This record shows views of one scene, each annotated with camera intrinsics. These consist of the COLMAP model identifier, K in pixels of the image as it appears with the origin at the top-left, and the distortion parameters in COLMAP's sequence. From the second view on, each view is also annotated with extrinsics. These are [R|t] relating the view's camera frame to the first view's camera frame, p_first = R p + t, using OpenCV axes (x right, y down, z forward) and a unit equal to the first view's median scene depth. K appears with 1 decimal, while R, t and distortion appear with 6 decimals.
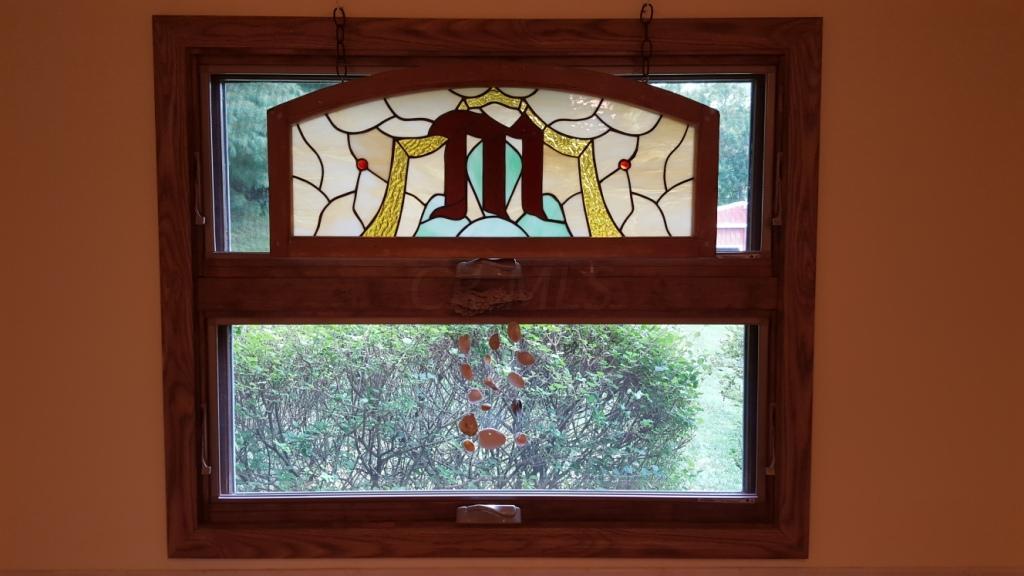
lens RADIAL K [[766.9, 0, 509.2], [0, 766.9, 289.1], [0, 0, 1]] dist [0.097379, -0.123694]
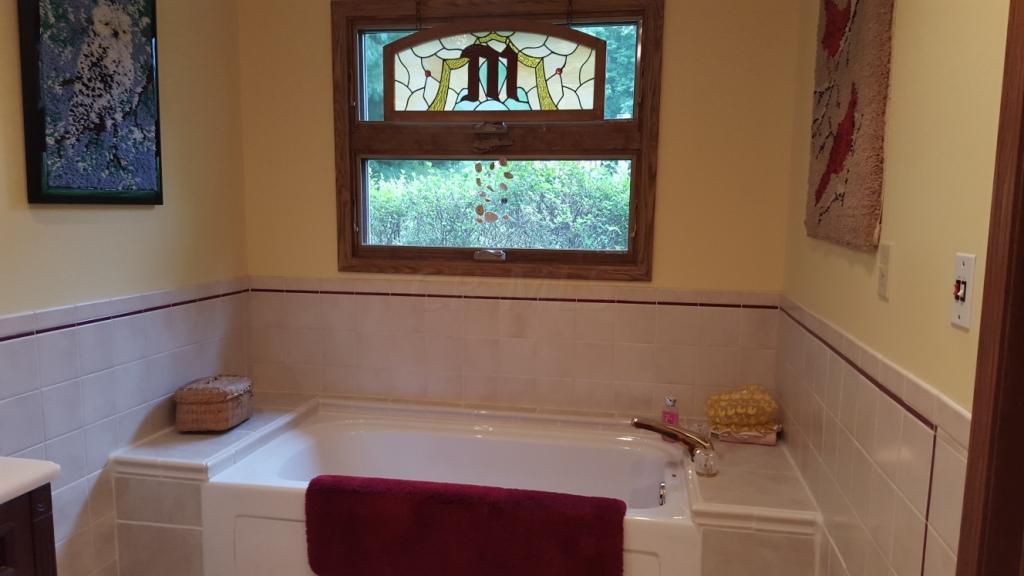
lens RADIAL K [[766.9, 0, 518.6], [0, 766.9, 312.2], [0, 0, 1]] dist [0.097379, -0.123694]
pose [[0.981325, 0.037753, -0.188615, 0.437573], [-0.023713, 0.996814, 0.076151, 0.294029], [0.190889, -0.070256, 0.979094, -0.952899]]
